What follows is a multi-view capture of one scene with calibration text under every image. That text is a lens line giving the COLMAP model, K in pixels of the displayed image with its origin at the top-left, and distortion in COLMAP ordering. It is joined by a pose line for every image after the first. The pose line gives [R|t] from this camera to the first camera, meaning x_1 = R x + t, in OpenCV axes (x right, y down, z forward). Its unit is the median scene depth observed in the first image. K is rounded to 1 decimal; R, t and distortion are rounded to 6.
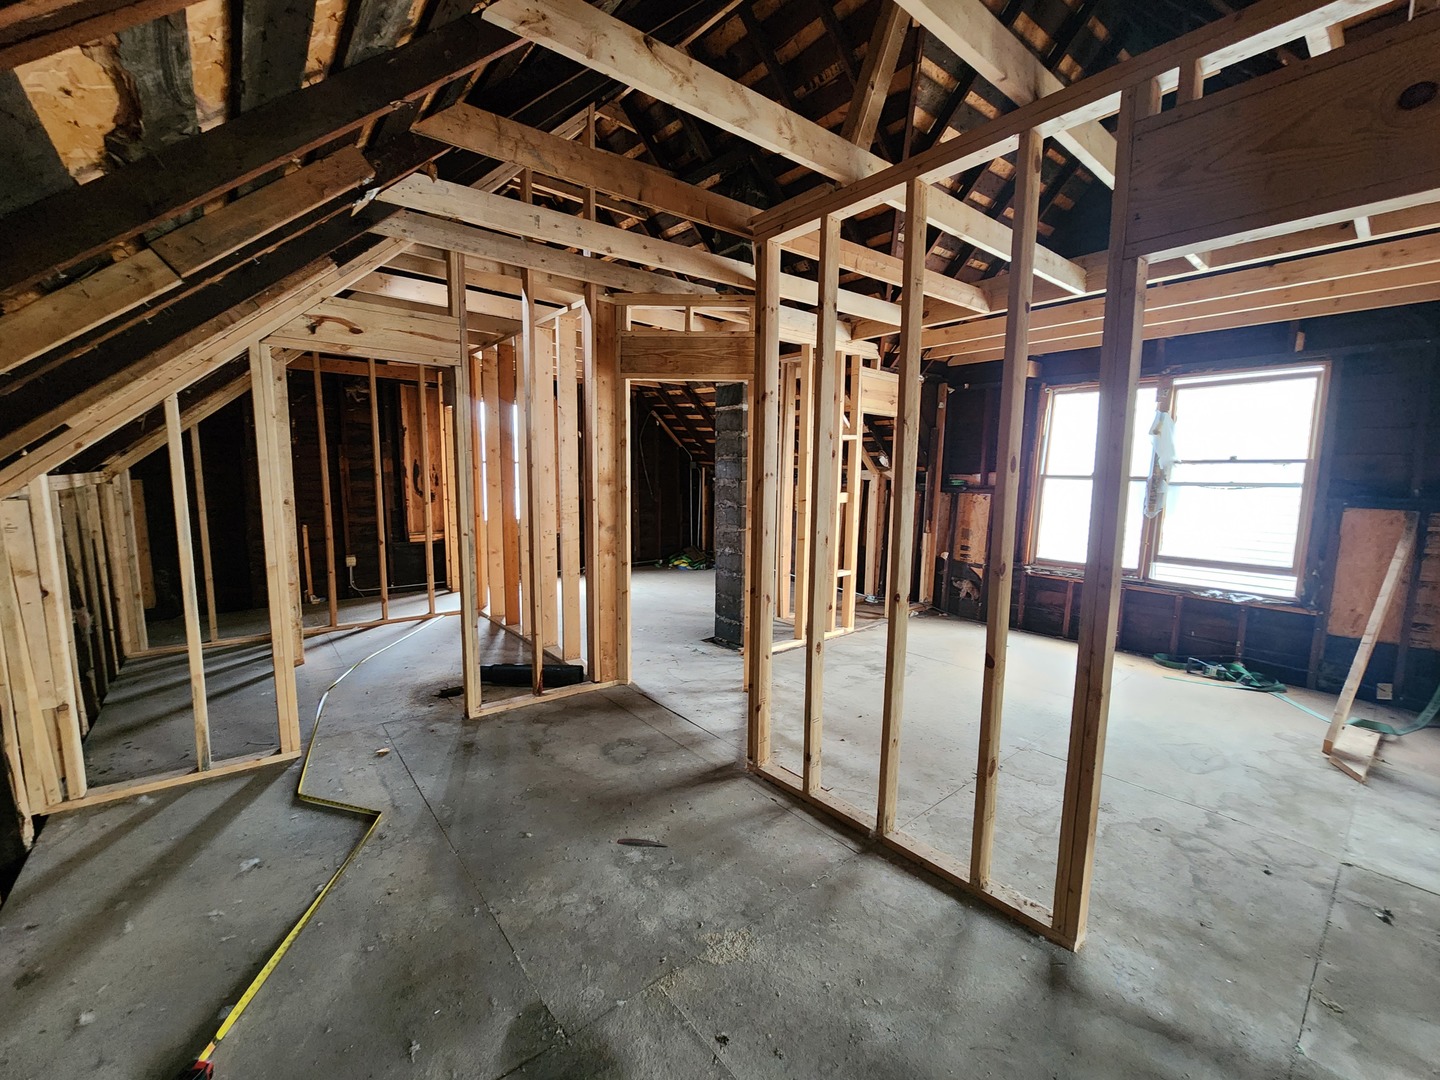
lens RADIAL K [[591.5, 0, 724.4], [0, 591.5, 535.8], [0, 0, 1]] dist [-0.001037, -0.000984]
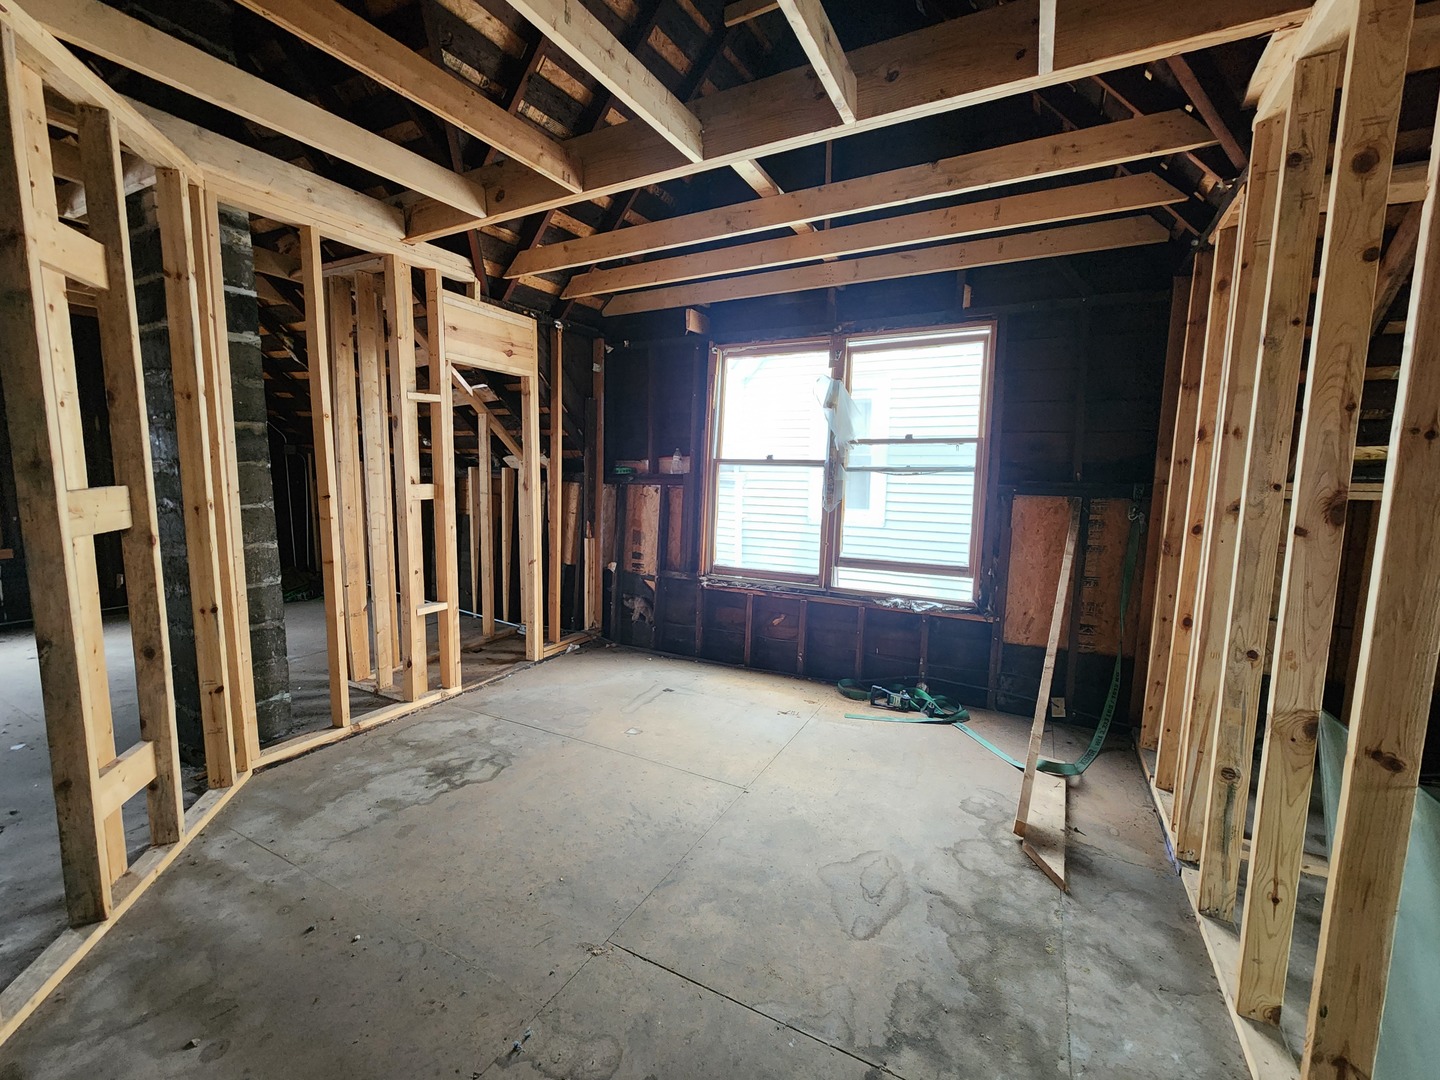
lens RADIAL K [[591.5, 0, 724.4], [0, 591.5, 535.8], [0, 0, 1]] dist [-0.001037, -0.000984]
pose [[0.926473, -0.040754, 0.374149, 0.317030], [0.039354, 0.999160, 0.011383, -0.013437], [-0.374299, 0.004178, 0.927299, 0.339780]]
